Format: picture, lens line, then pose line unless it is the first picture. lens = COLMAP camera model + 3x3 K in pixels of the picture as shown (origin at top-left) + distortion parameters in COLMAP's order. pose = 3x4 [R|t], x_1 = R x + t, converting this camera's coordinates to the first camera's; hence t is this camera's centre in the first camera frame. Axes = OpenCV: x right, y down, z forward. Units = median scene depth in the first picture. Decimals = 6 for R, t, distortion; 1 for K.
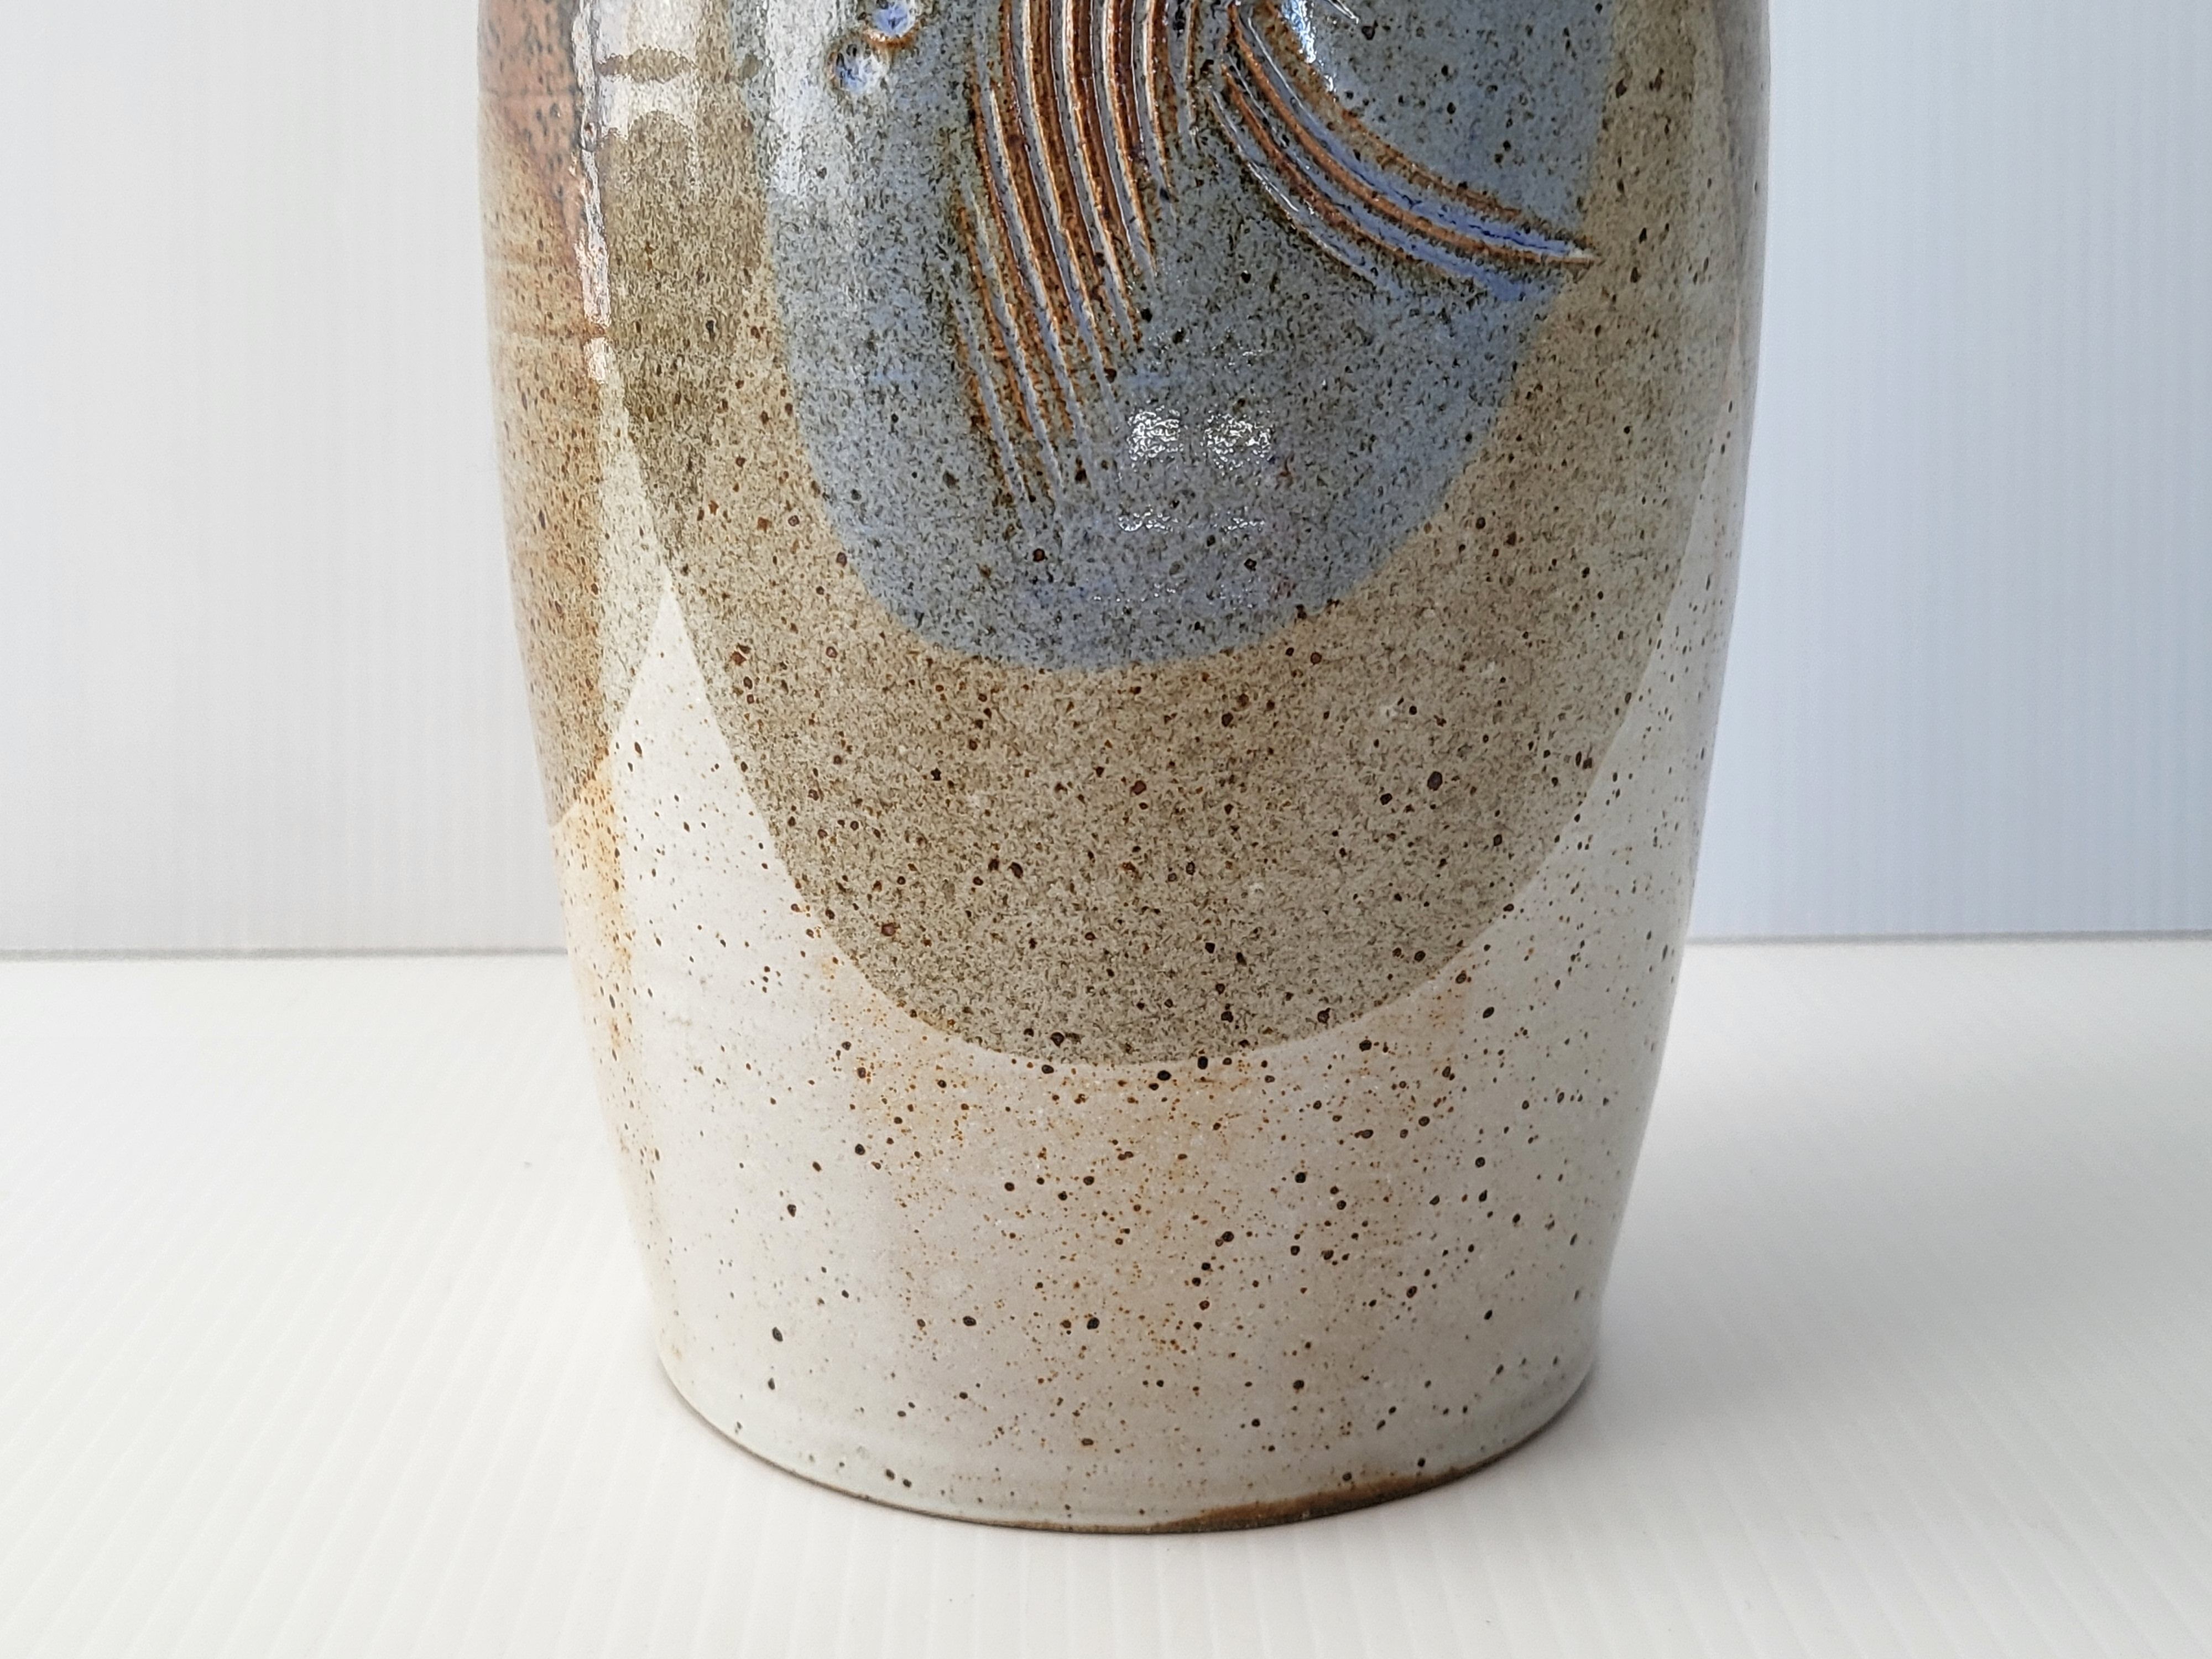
lens RADIAL K [[2939.3, 0, 1123.7], [0, 2939.3, 832.3], [0, 0, 1]] dist [-0.002201, 0.000000]
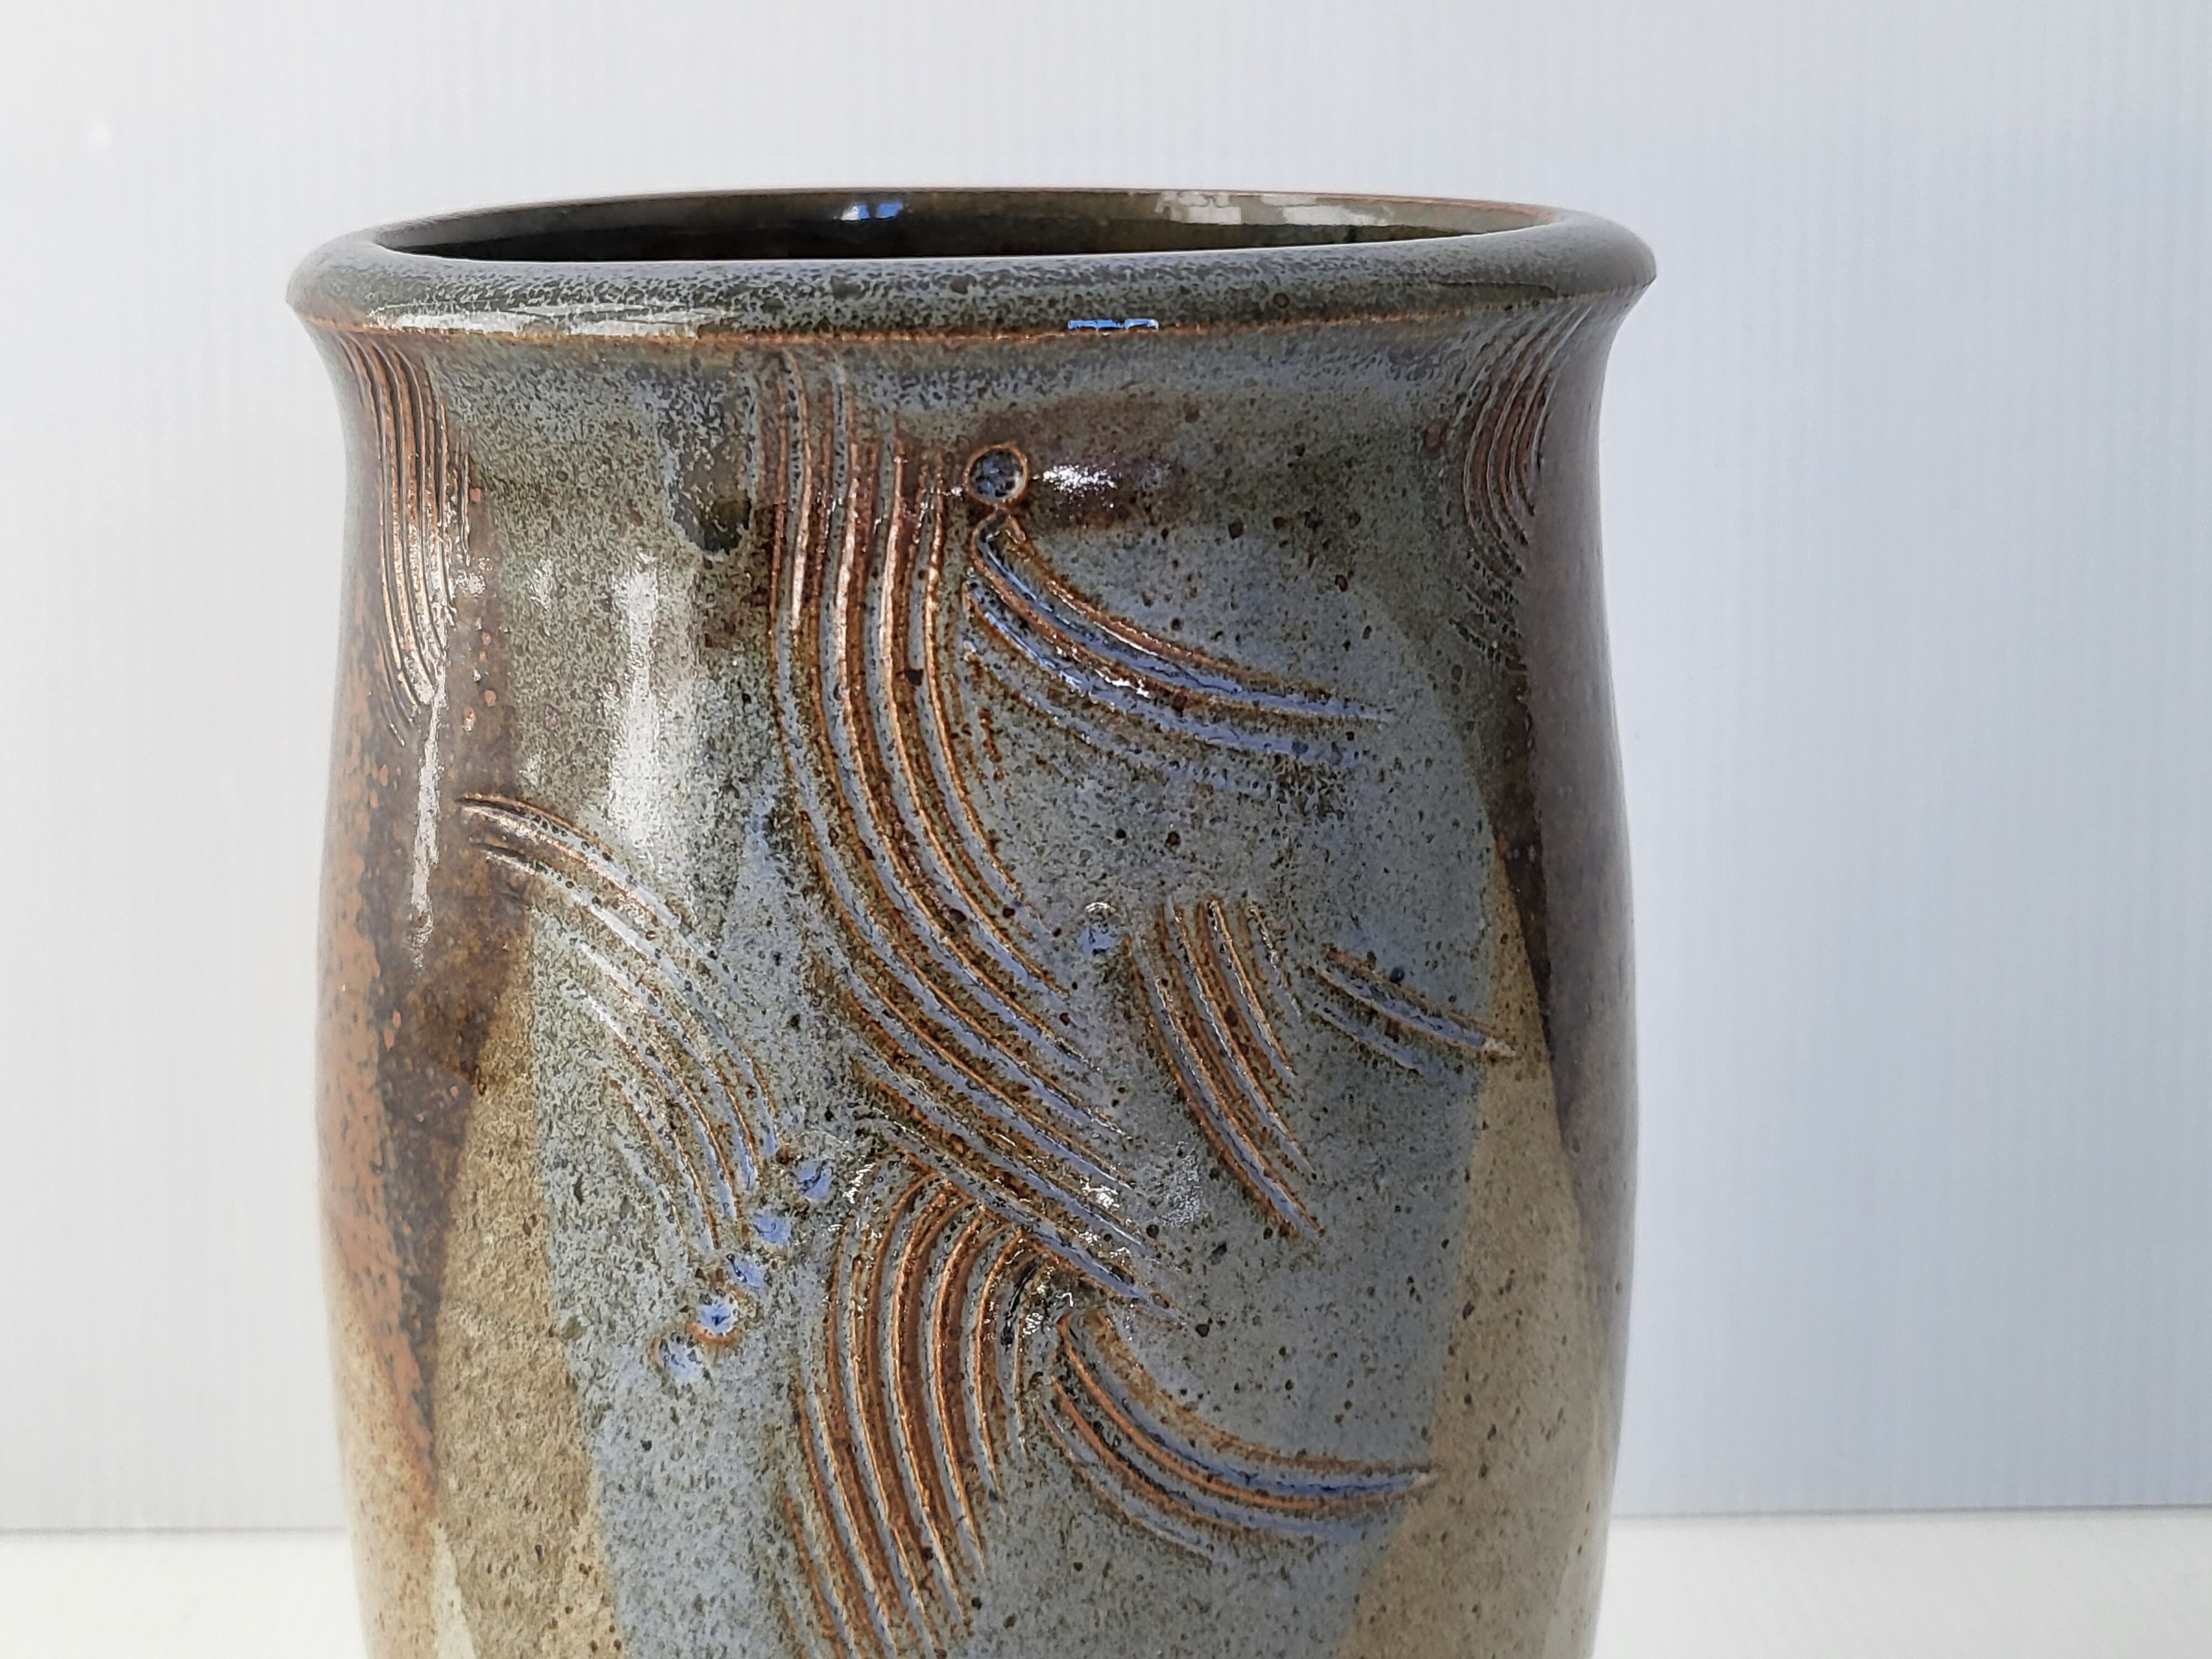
lens RADIAL K [[2939.3, 0, 1090.0], [0, 2939.3, 821.6], [0, 0, 1]] dist [-0.002201, 0.000000]
pose [[0.999995, 0.002997, -0.000570, 0.045095], [-0.002972, 0.999252, 0.038567, -0.471396], [0.000686, -0.038565, 0.999256, 0.029398]]
